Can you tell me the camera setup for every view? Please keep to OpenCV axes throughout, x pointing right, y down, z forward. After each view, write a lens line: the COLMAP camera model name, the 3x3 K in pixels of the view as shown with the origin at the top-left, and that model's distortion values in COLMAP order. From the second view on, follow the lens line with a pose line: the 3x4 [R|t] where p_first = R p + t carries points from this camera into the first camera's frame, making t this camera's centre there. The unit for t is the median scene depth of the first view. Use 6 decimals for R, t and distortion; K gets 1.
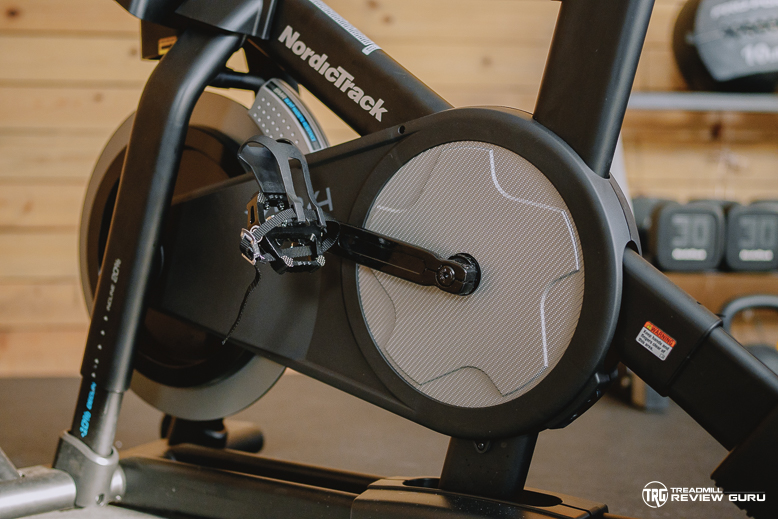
lens RADIAL K [[1171.6, 0, 388.9], [0, 1171.6, 258.7], [0, 0, 1]] dist [-0.015419, 0.000000]
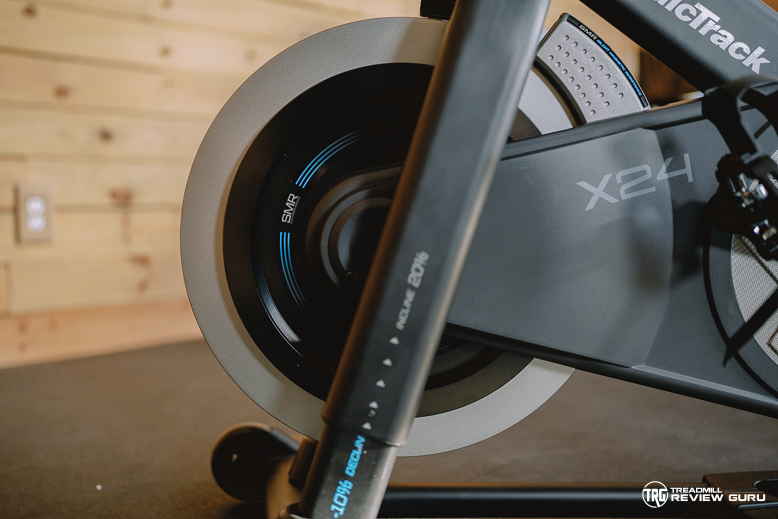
lens RADIAL K [[791.3, 0, 389.1], [0, 791.3, 260.0], [0, 0, 1]] dist [0.002549, 0.000000]
pose [[0.815470, -0.047755, 0.576826, -0.537063], [0.026476, 0.998625, 0.045245, -0.017221], [-0.578193, -0.021624, 0.815613, 0.670501]]
